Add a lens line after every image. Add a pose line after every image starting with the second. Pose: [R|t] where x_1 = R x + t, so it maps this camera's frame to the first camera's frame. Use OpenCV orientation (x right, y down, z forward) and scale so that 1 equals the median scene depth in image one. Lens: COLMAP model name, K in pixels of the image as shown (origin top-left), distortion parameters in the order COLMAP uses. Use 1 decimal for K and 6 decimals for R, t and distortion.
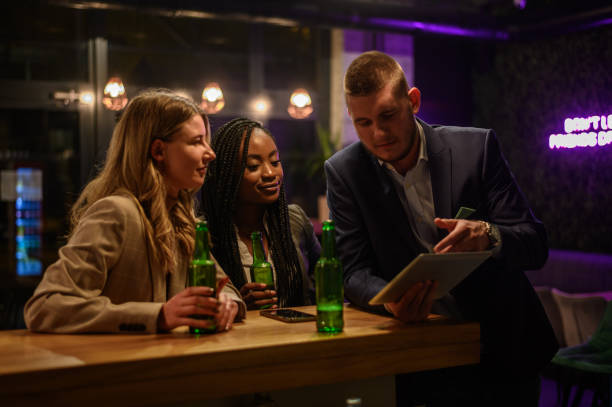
lens RADIAL K [[871.8, 0, 271.0], [0, 871.8, 202.0], [0, 0, 1]] dist [-0.027584, 0.049229]
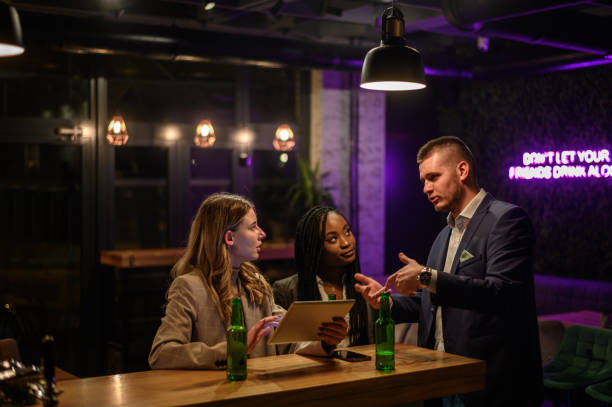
lens RADIAL K [[871.3, 0, 286.4], [0, 871.3, 206.2], [0, 0, 1]] dist [-0.000647, -0.009954]
pose [[0.997604, 0.003081, 0.069109, -0.043691], [-0.002760, 0.999985, -0.004743, -0.025325], [-0.069122, 0.004541, 0.997598, -0.094314]]
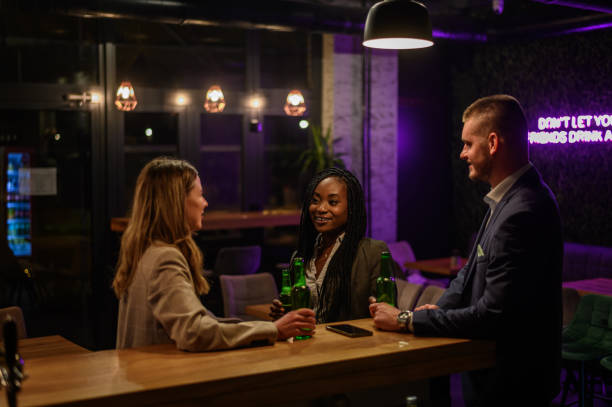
lens RADIAL K [[861.6, 0, 284.0], [0, 861.6, 204.0], [0, 0, 1]] dist [0.002203, -0.003444]
pose [[0.998854, -0.001178, 0.047854, -0.035346], [-0.000361, 0.999483, 0.032140, -0.025516], [-0.047867, -0.032121, 0.998337, -0.071890]]
